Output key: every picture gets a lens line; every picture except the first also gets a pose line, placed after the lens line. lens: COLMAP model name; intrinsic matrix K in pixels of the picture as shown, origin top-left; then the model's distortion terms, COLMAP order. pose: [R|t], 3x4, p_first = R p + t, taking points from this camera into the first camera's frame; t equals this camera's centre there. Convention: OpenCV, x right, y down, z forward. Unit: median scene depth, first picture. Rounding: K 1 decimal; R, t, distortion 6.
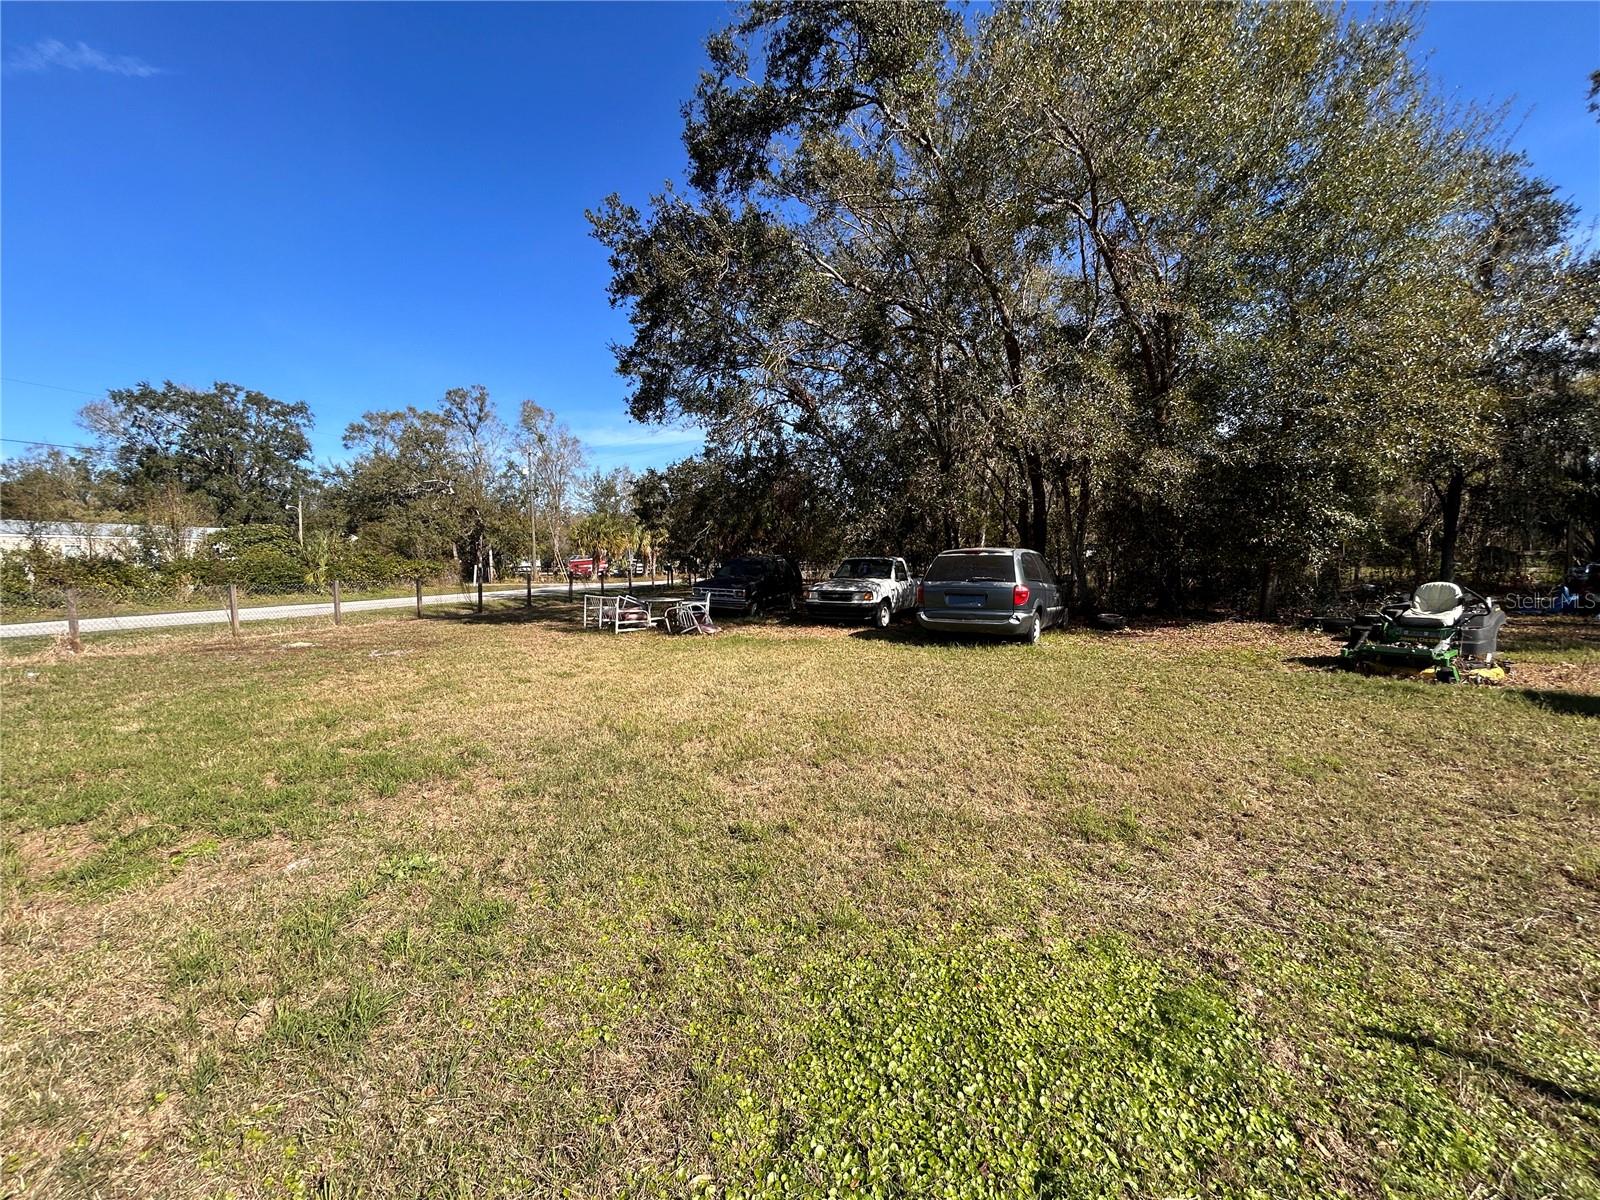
lens RADIAL K [[647.7, 0, 797.3], [0, 647.7, 596.8], [0, 0, 1]] dist [0.001061, 0.000794]
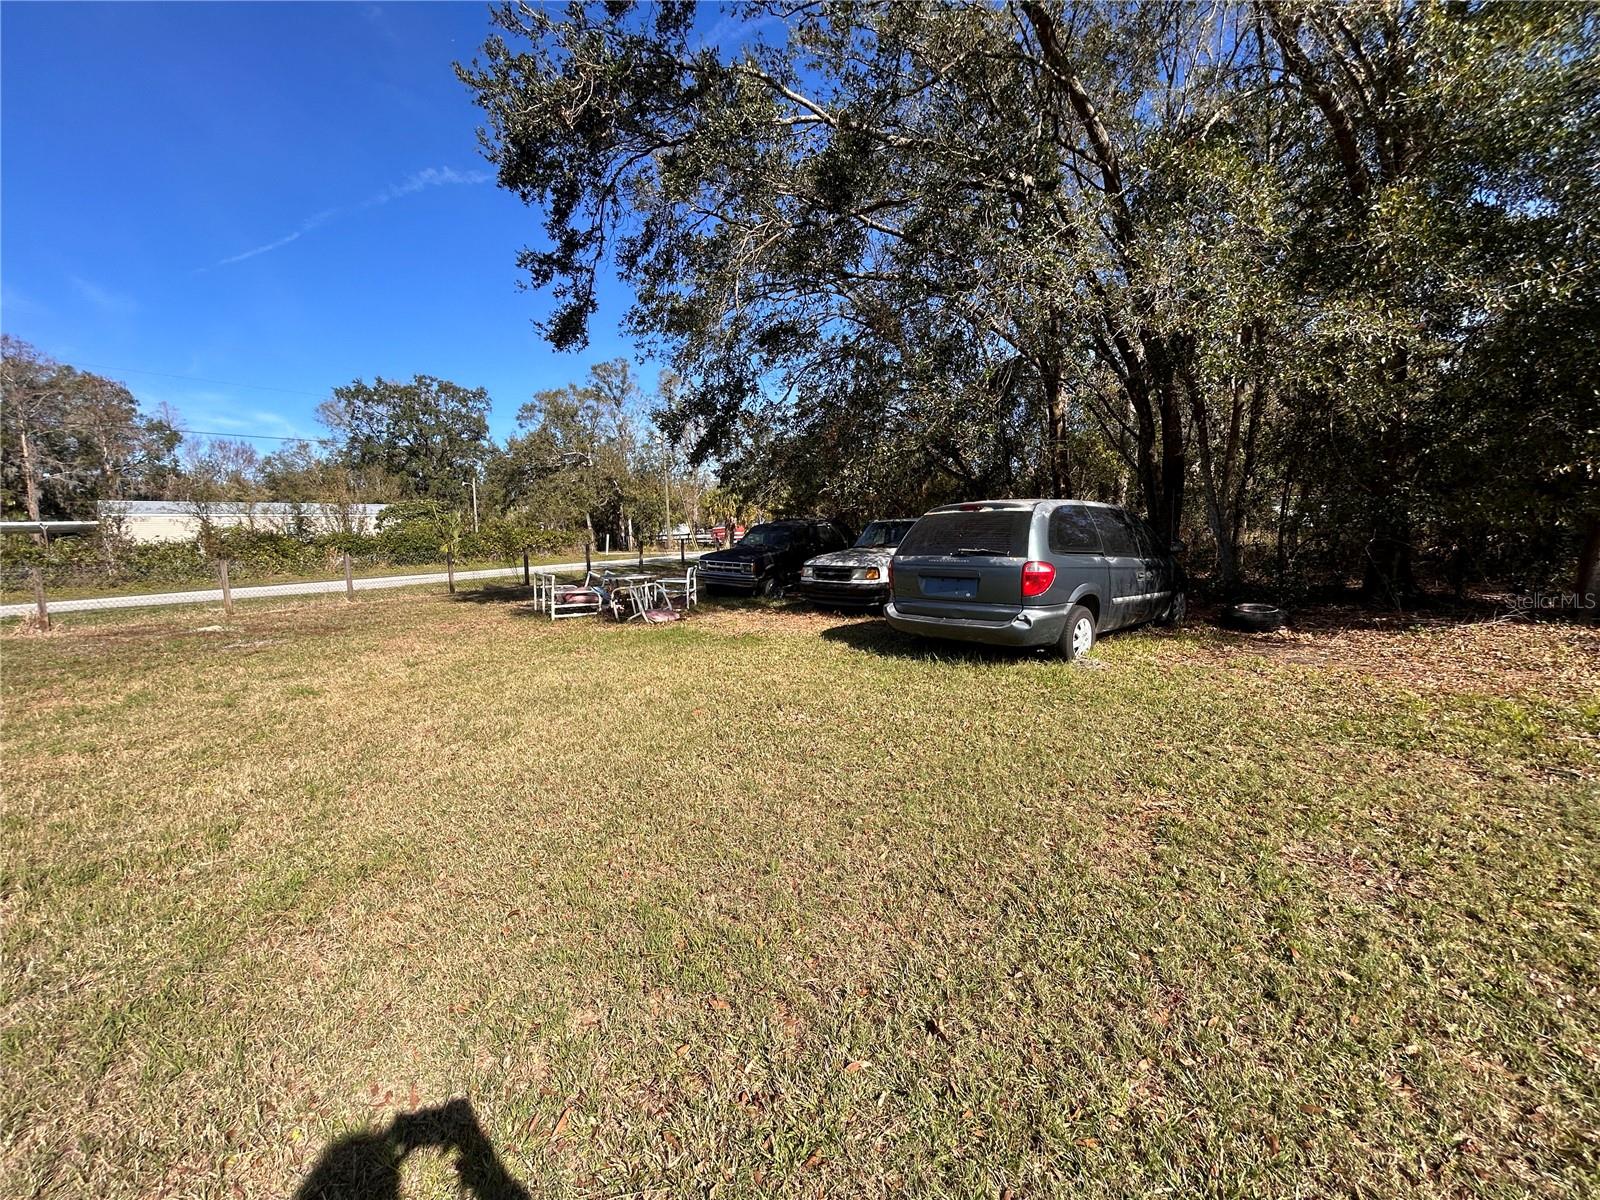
lens RADIAL K [[647.7, 0, 797.3], [0, 647.7, 596.8], [0, 0, 1]] dist [0.001061, 0.000794]
pose [[0.964189, 0.011335, -0.264975, 0.181744], [0.003010, 0.998554, 0.053668, -0.011613], [0.265200, -0.052544, 0.962761, 0.239786]]
